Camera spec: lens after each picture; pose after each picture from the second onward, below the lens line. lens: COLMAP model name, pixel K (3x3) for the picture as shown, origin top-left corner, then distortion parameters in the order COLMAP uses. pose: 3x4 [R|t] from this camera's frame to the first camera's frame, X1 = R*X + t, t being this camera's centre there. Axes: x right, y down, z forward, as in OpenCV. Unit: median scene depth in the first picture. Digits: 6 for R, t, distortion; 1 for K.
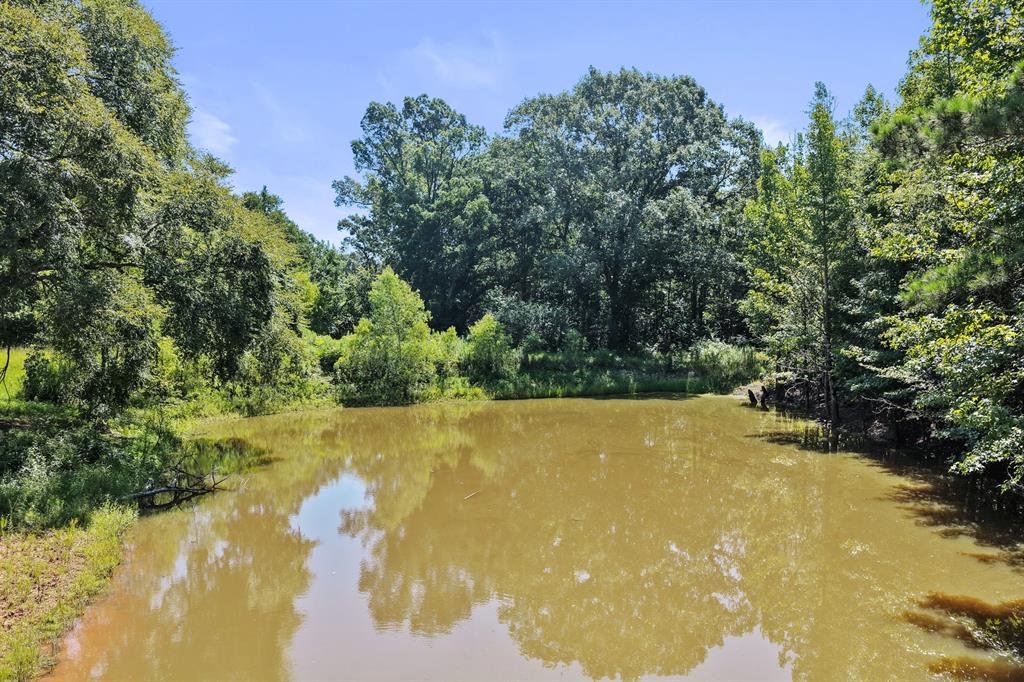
lens RADIAL K [[859.5, 0, 512.0], [0, 859.5, 341.0], [0, 0, 1]] dist [-0.006545, -0.002356]
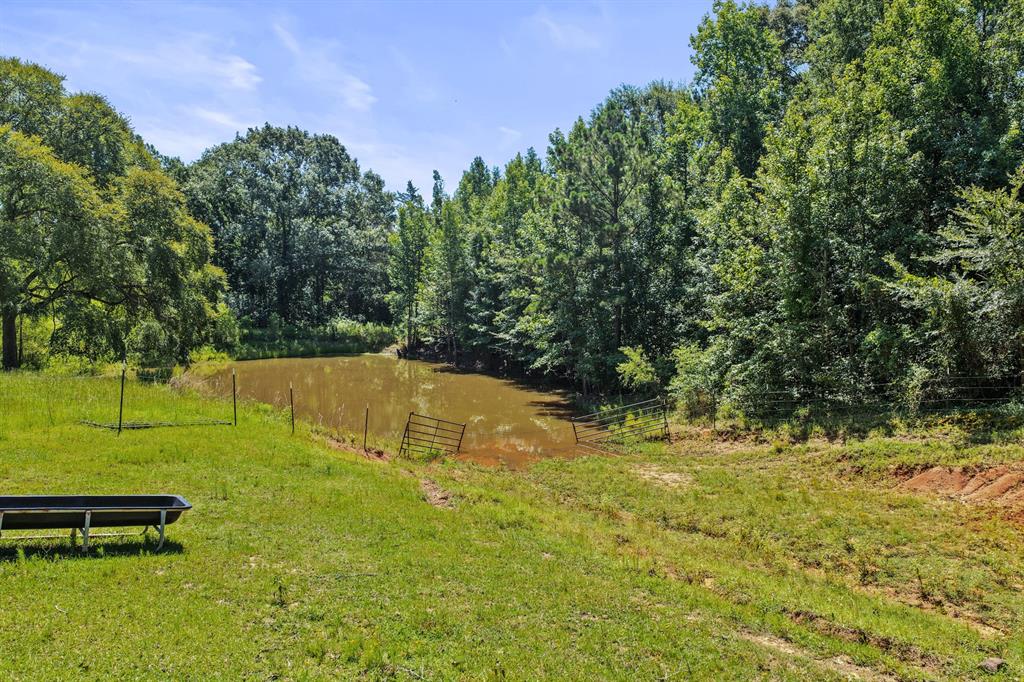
lens RADIAL K [[817.7, 0, 512.0], [0, 817.7, 341.0], [0, 0, 1]] dist [0.043082, 0.001439]
pose [[0.859784, -0.023686, 0.510108, -0.301992], [0.006502, 0.999351, 0.035444, -0.012327], [-0.510616, -0.027157, 0.859380, -0.426924]]
